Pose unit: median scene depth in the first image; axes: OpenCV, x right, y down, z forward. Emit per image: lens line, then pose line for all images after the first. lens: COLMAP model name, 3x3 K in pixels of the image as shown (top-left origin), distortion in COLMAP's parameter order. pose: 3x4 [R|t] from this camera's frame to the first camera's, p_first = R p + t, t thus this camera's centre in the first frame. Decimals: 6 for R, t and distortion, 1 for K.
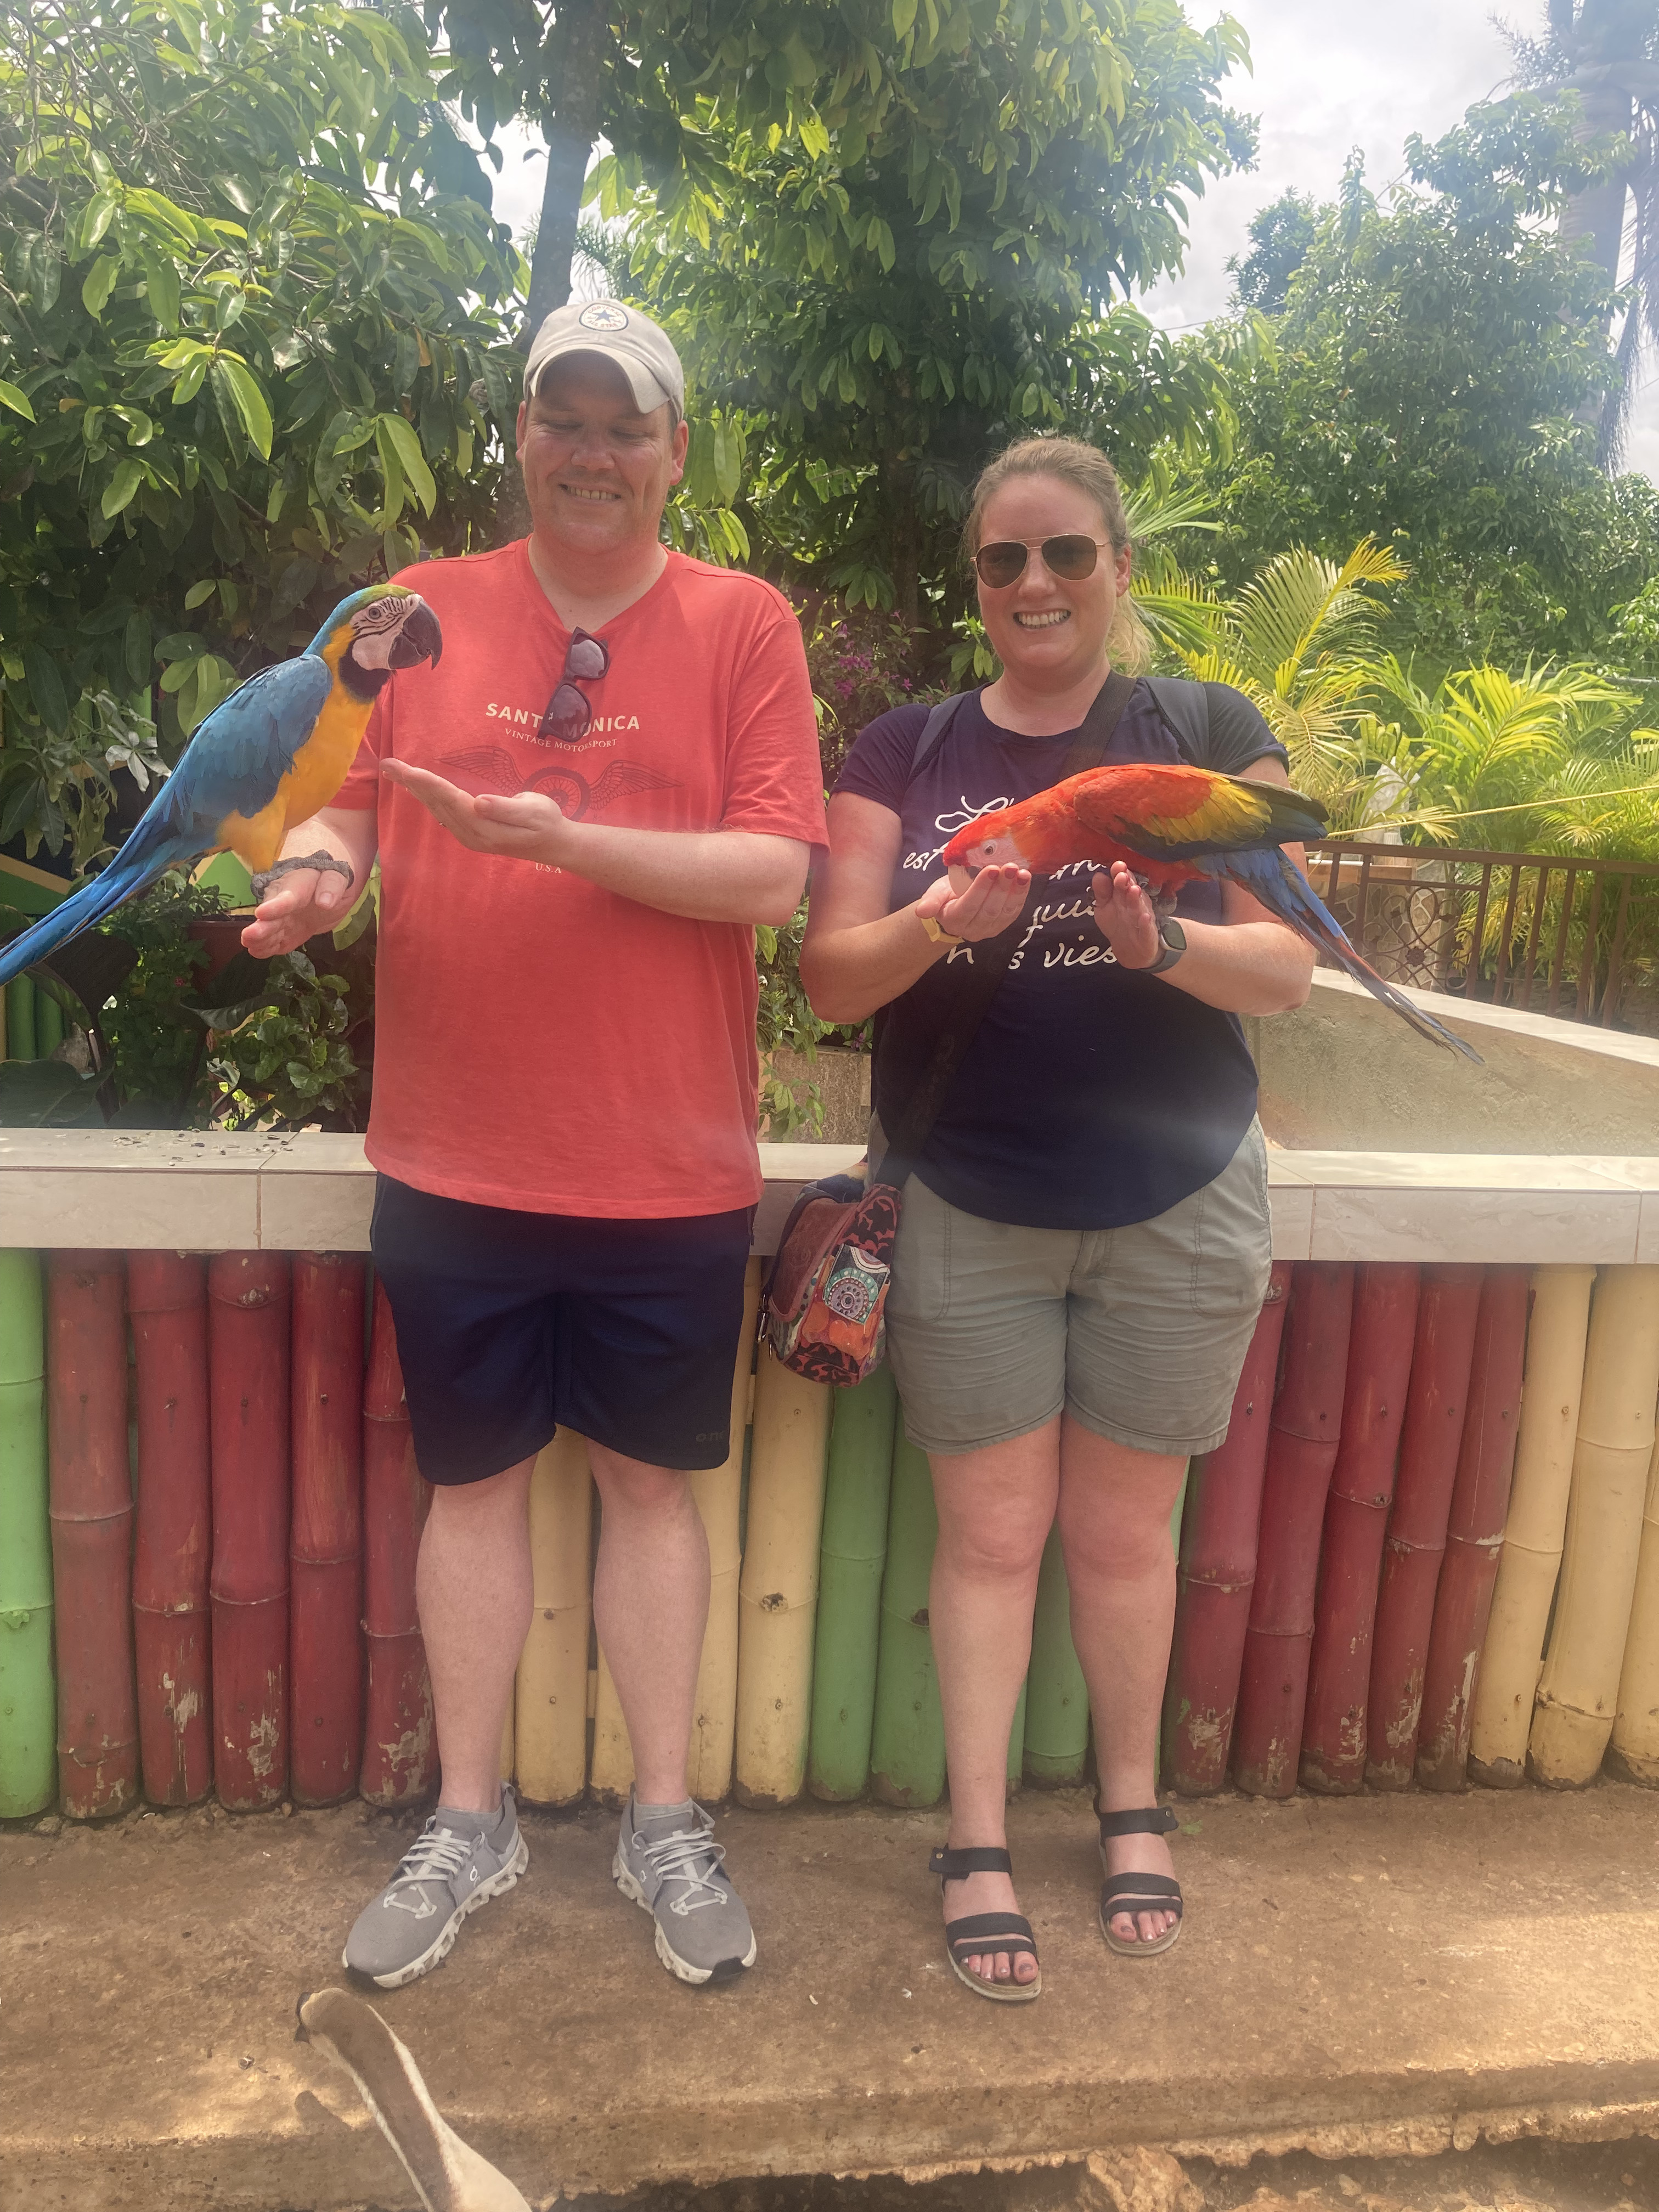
lens RADIAL K [[1839.9, 0, 829.5], [0, 1839.9, 1106.0], [0, 0, 1]] dist [-0.002930, 0.001030]
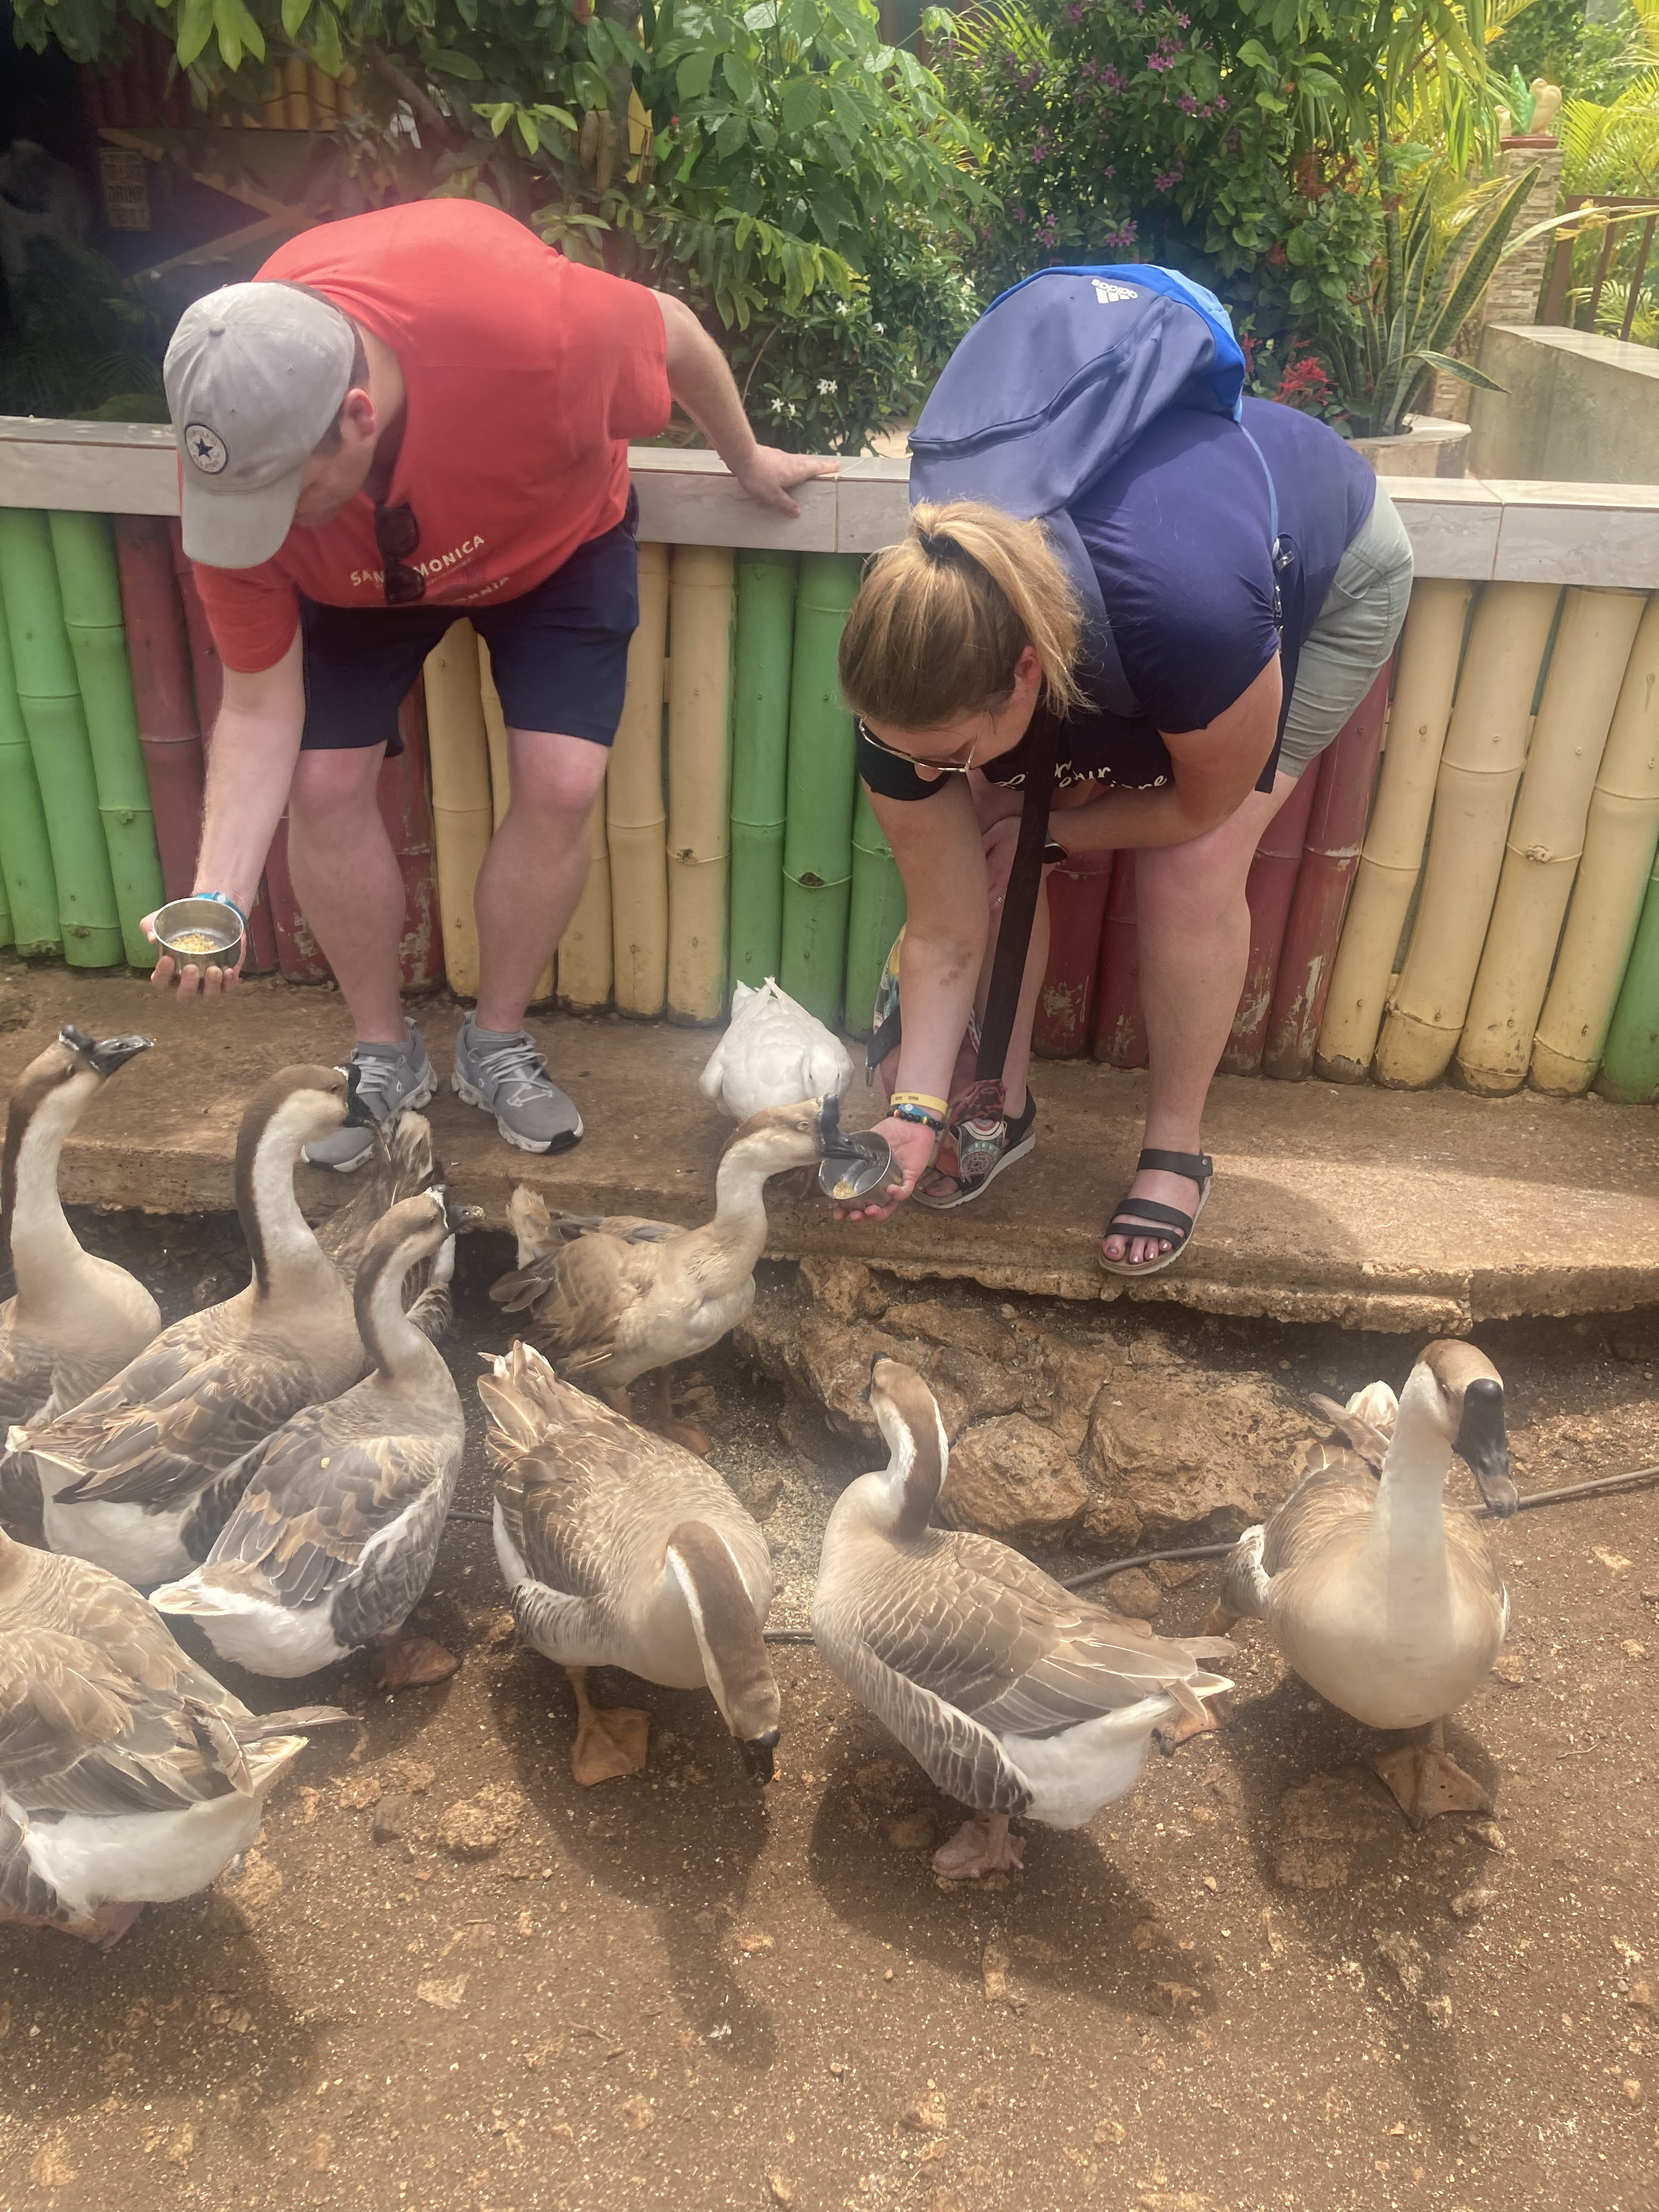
lens RADIAL K [[1803.3, 0, 817.6], [0, 1803.3, 1103.5], [0, 0, 1]] dist [0.127702, -0.169795]
pose [[0.955989, 0.107013, -0.273191, 0.365133], [-0.027603, 0.959787, 0.279369, 0.086613], [0.292101, -0.259533, 0.920500, -0.097818]]
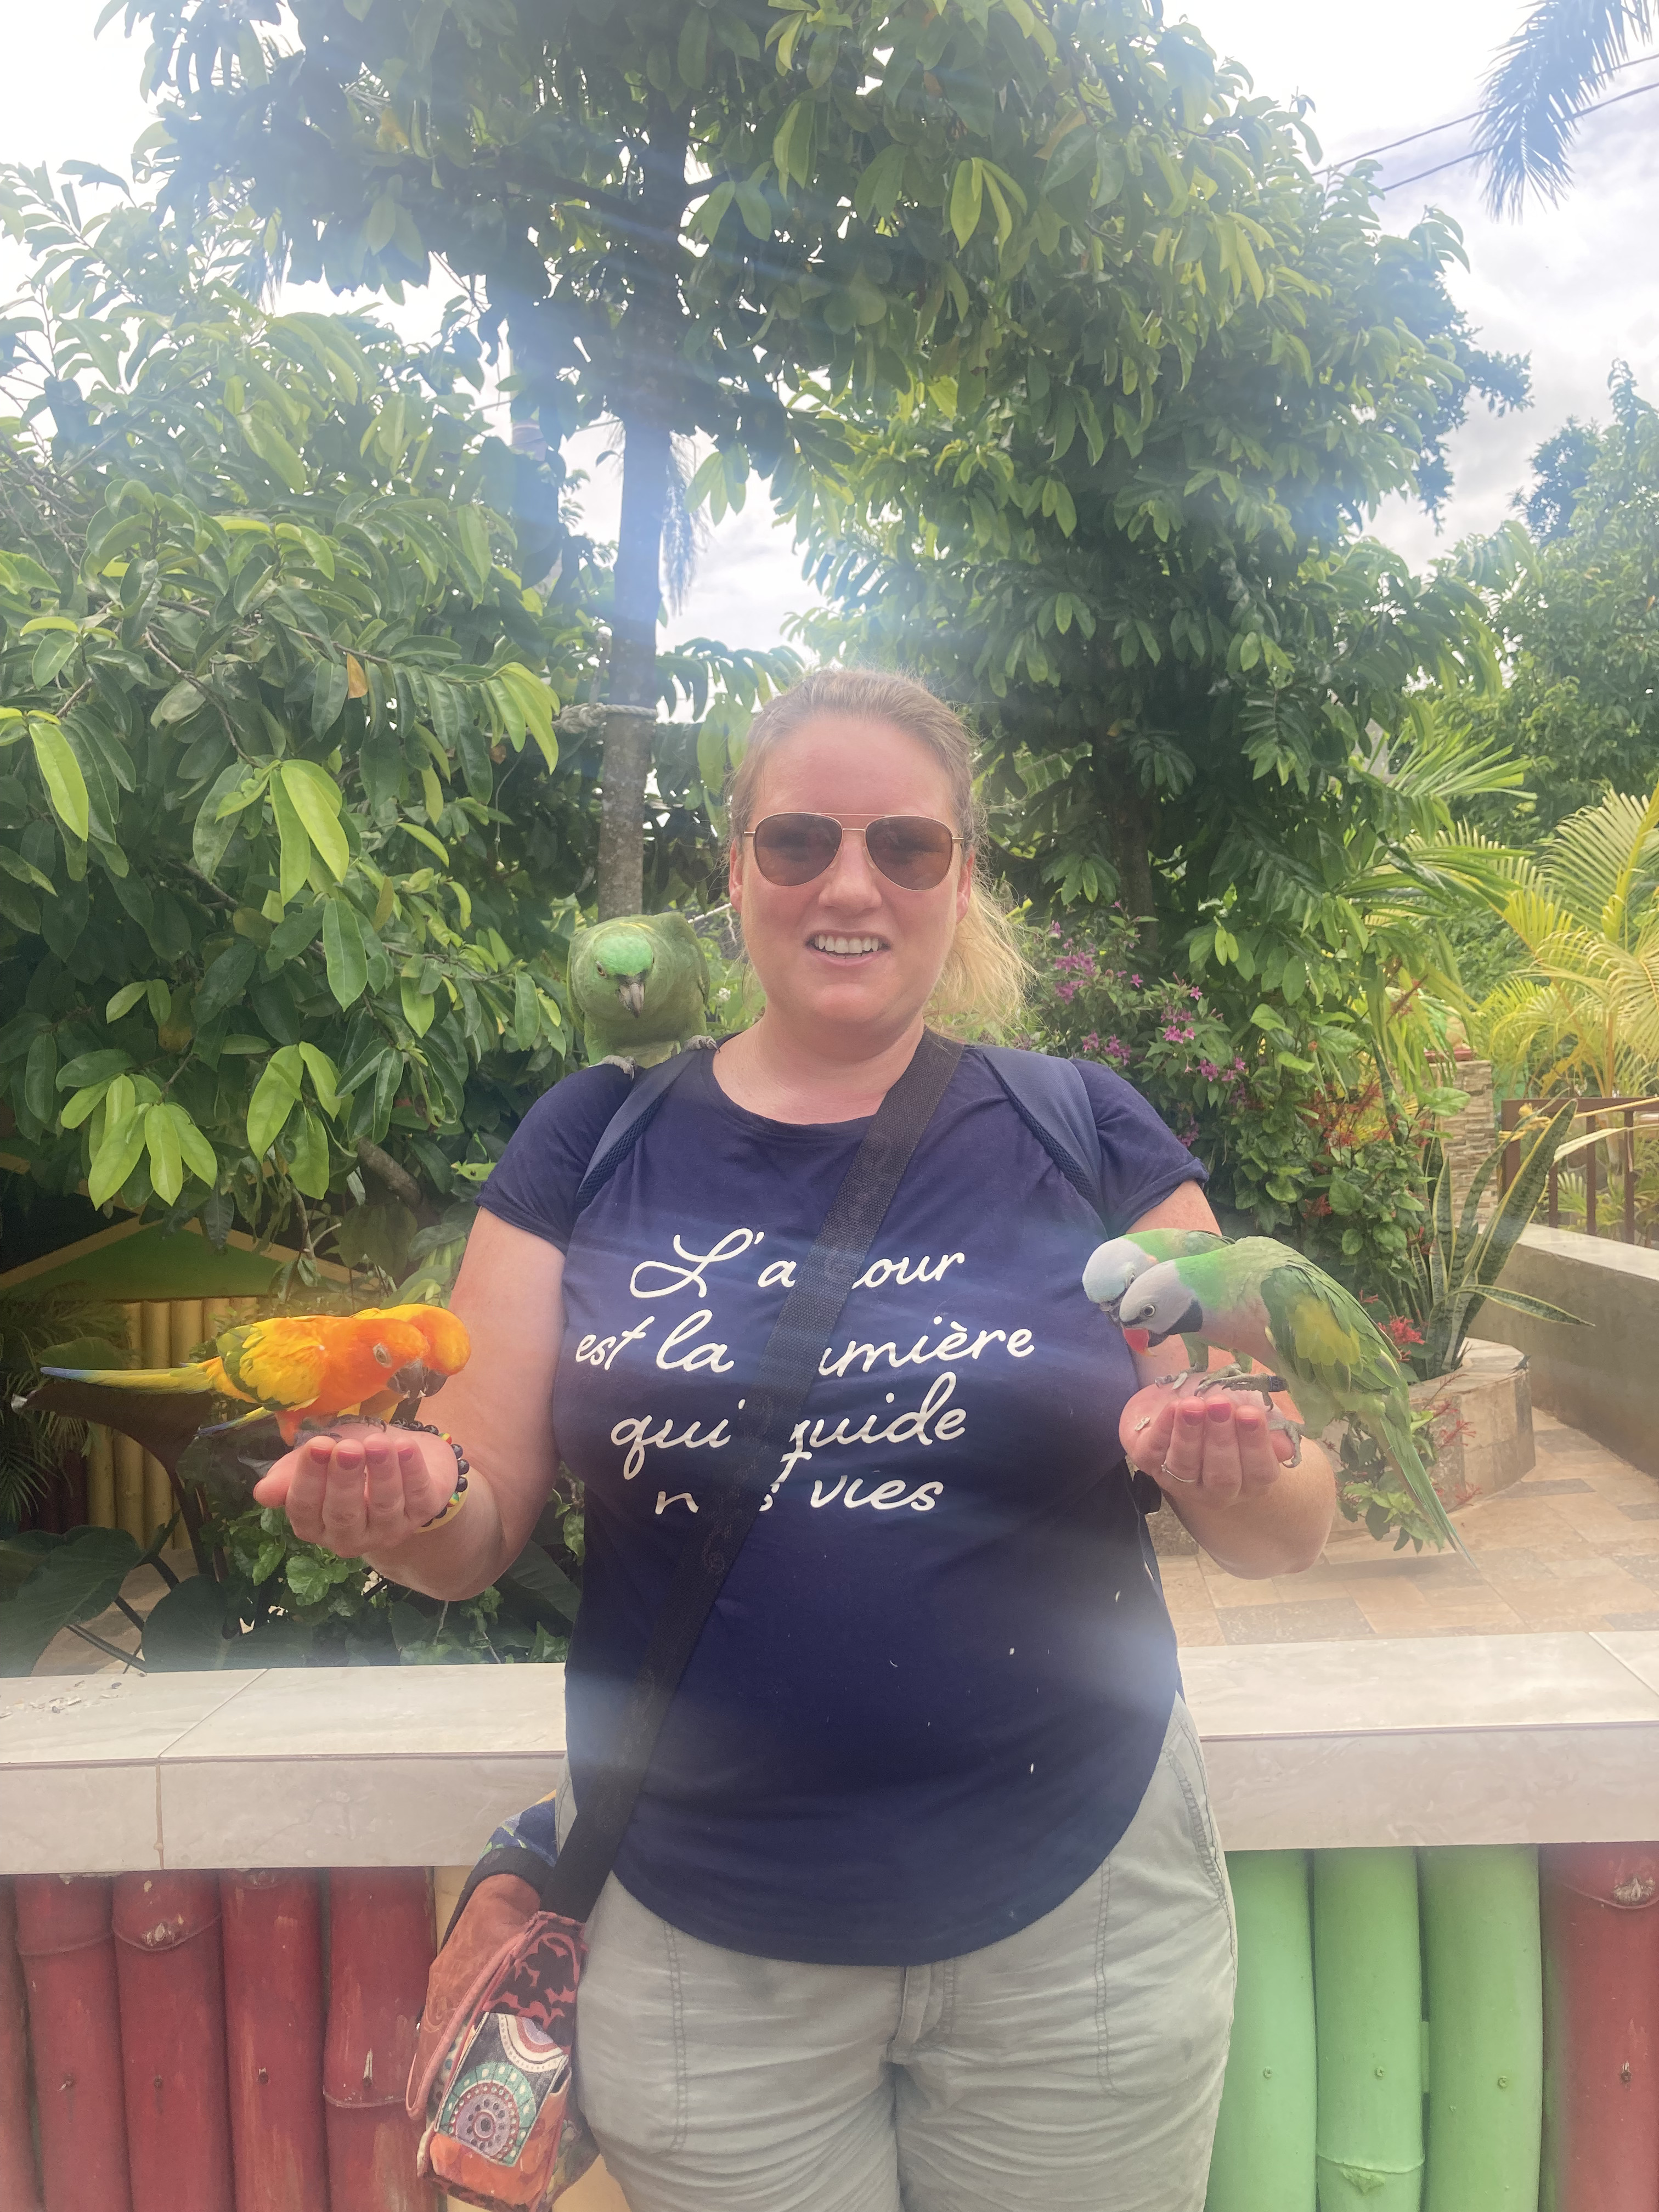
lens RADIAL K [[1839.9, 0, 829.5], [0, 1839.9, 1106.0], [0, 0, 1]] dist [-0.002930, 0.001030]
pose [[0.978406, -0.092685, -0.184748, 0.097782], [0.063026, 0.985039, -0.160395, -0.075297], [0.196851, 0.145287, 0.969609, 0.254588]]
